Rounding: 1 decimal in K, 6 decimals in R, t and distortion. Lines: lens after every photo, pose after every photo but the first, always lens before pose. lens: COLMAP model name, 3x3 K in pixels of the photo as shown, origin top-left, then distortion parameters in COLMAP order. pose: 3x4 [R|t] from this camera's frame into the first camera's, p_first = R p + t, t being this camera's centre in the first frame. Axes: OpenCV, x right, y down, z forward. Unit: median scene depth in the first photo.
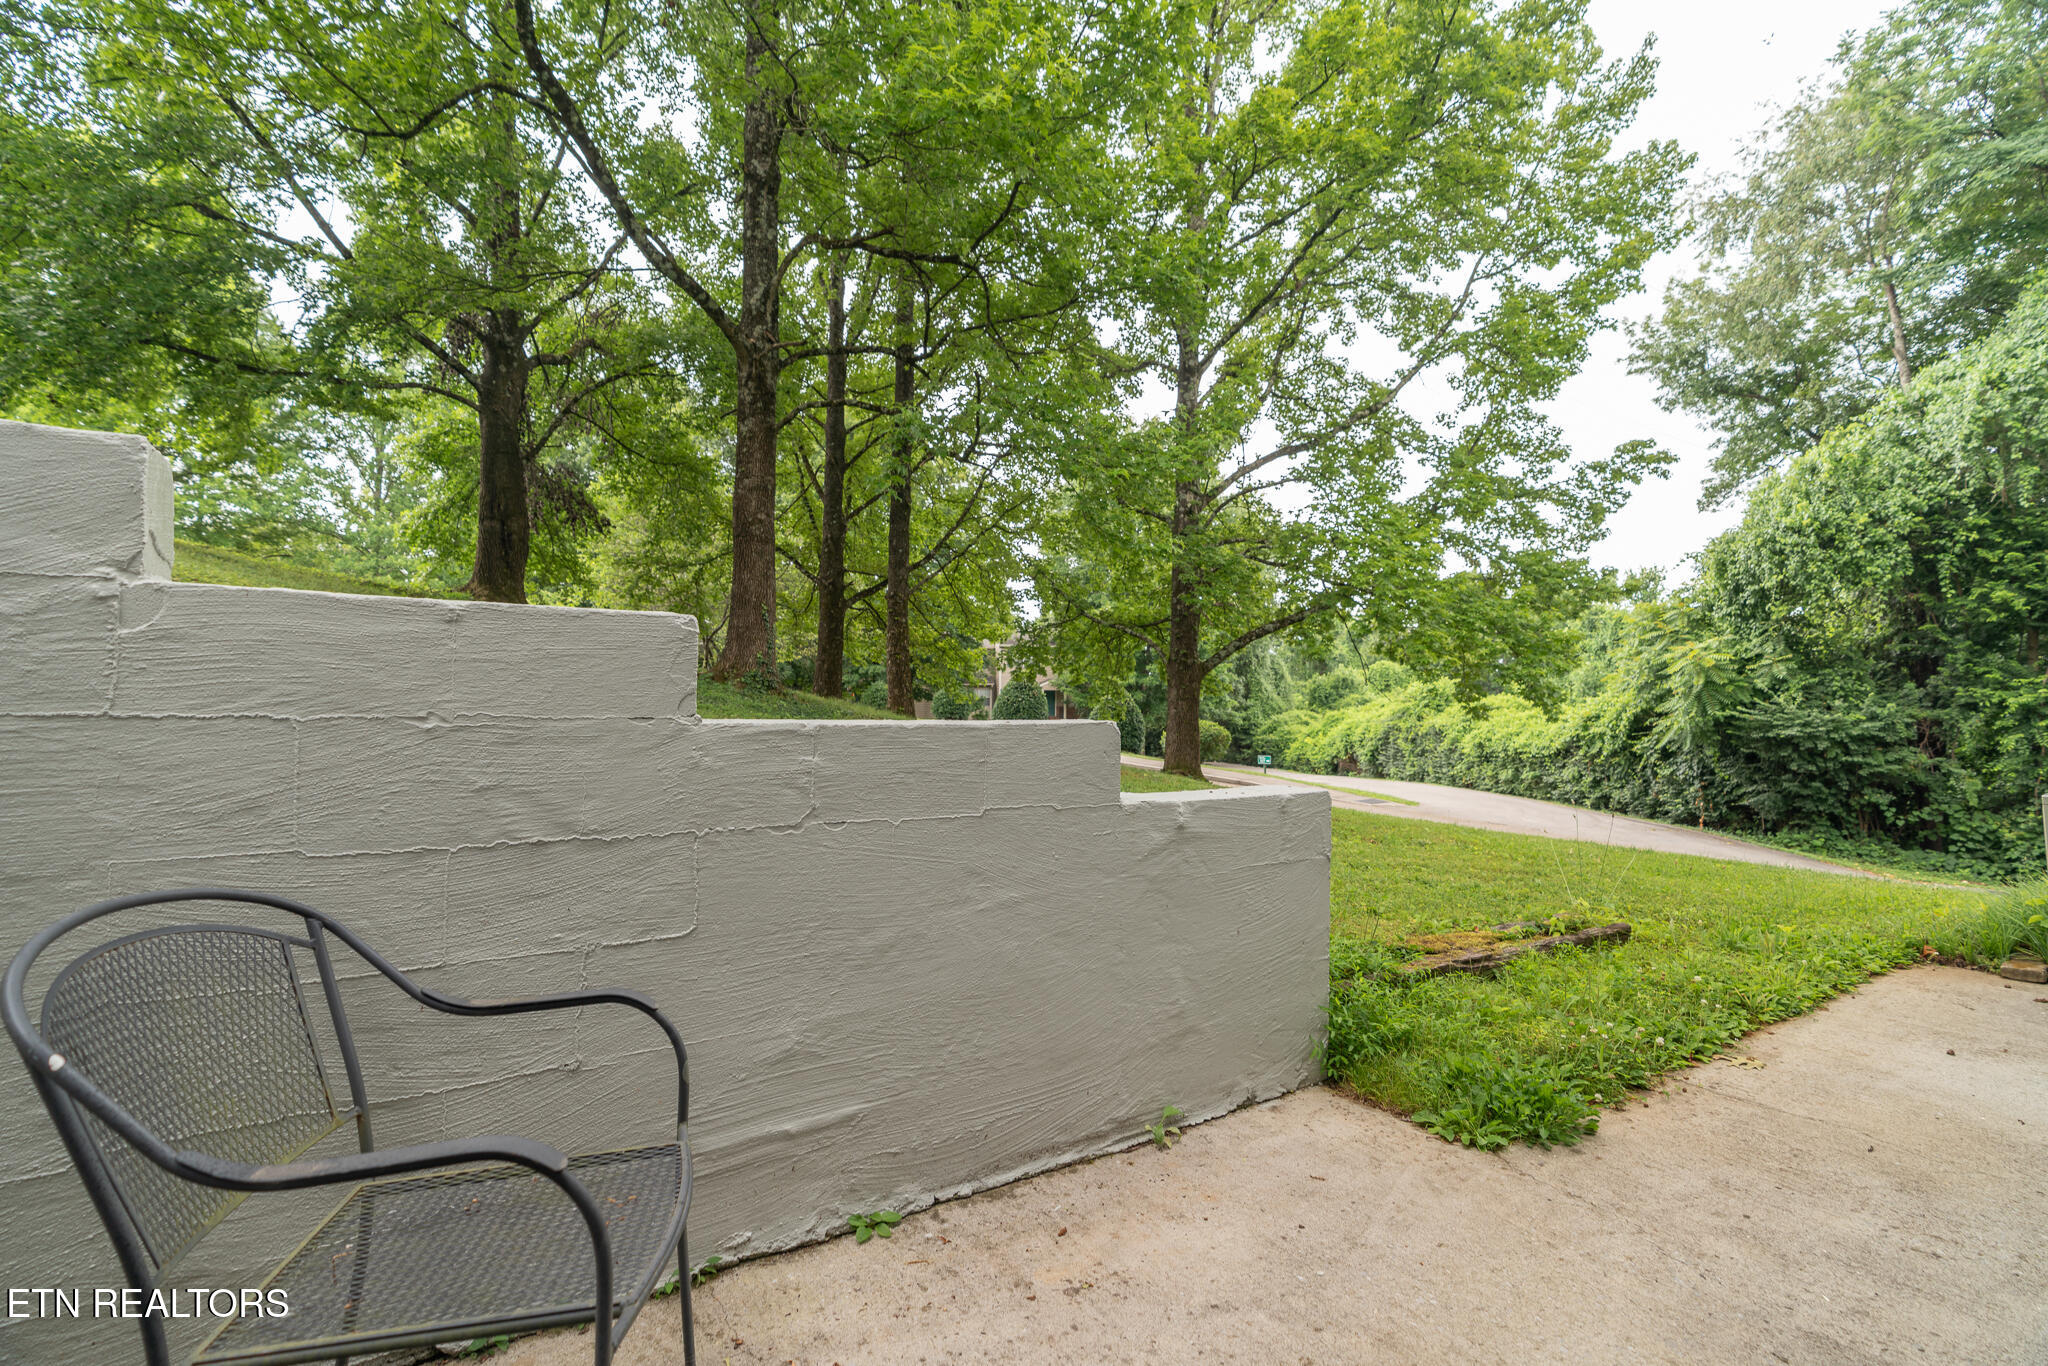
lens RADIAL K [[939.0, 0, 1024.8], [0, 939.0, 684.6], [0, 0, 1]] dist [-0.003287, 0.001125]
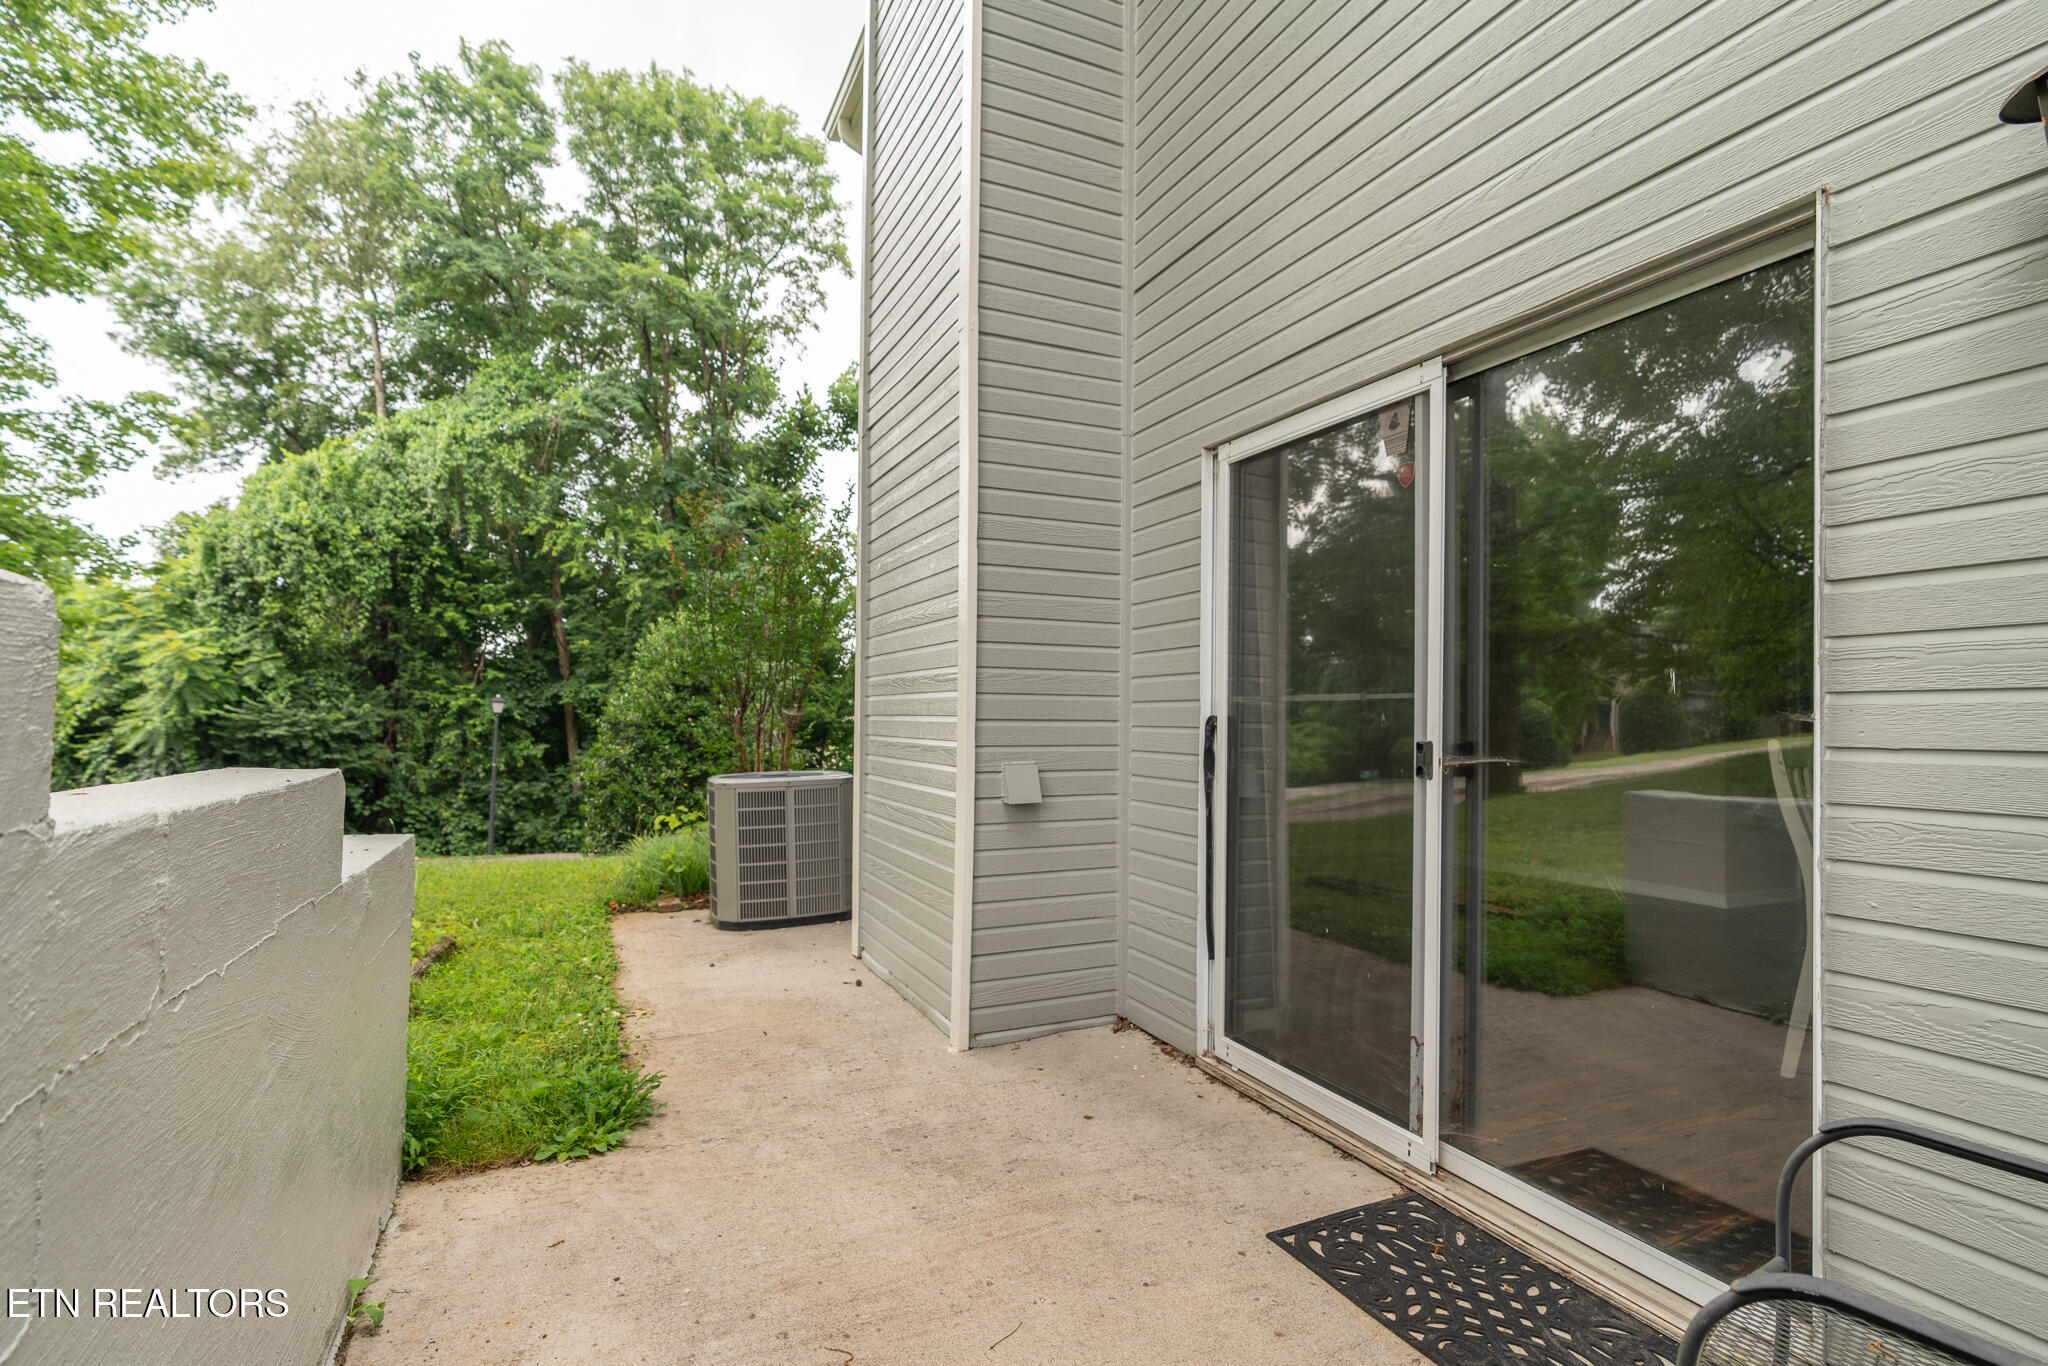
lens RADIAL K [[992.5, 0, 1028.3], [0, 992.5, 697.8], [0, 0, 1]] dist [0.002497, -0.001130]
pose [[0.148684, 0.016157, 0.988753, -0.104854], [-0.039121, 0.999180, -0.010445, -0.005112], [-0.988111, -0.037128, 0.149195, 0.069176]]
